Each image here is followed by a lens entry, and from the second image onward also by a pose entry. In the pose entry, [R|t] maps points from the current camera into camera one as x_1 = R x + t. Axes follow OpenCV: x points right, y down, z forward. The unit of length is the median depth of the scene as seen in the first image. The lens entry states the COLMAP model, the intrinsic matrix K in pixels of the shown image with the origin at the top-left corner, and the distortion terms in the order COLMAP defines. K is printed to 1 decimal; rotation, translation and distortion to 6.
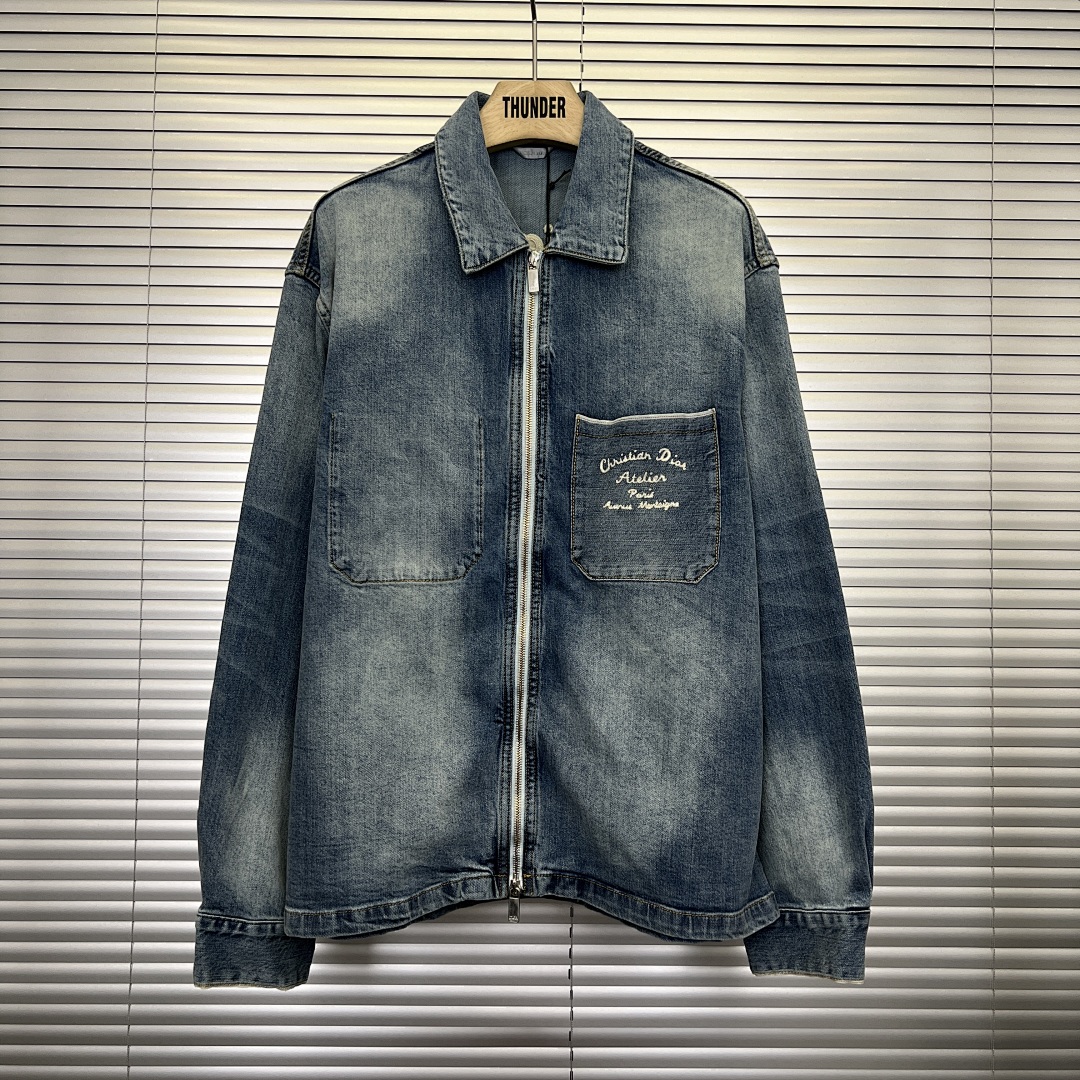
lens RADIAL K [[1973.4, 0, 540.0], [0, 1973.4, 540.0], [0, 0, 1]] dist [0.491837, -4.783178]
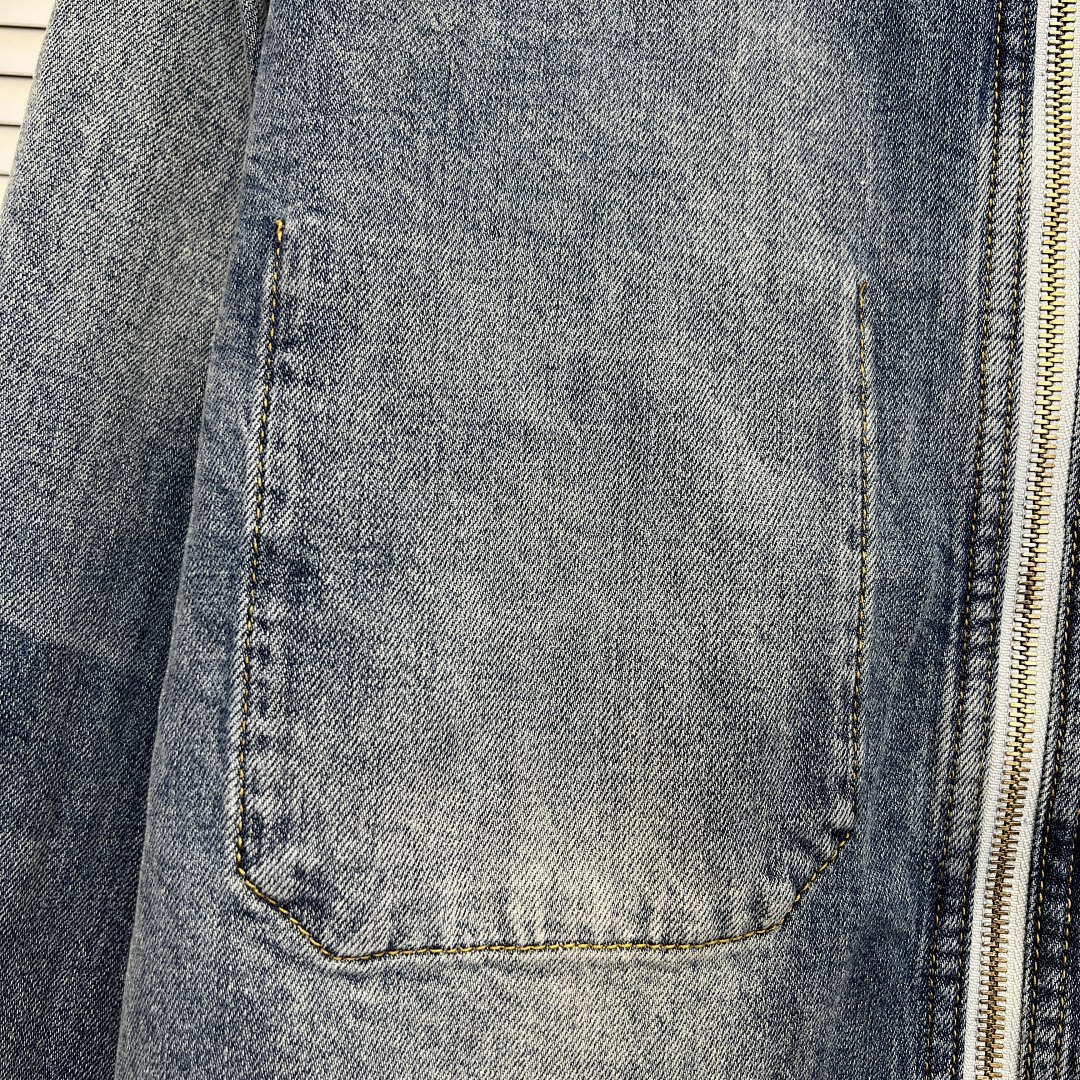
lens RADIAL K [[1973.4, 0, 540.0], [0, 1973.4, 540.0], [0, 0, 1]] dist [0.491837, -4.783178]
pose [[0.998754, 0.048699, 0.010950, -0.073536], [-0.048757, 0.998797, 0.005167, -0.028382], [-0.010685, -0.005694, 0.999927, 0.754497]]
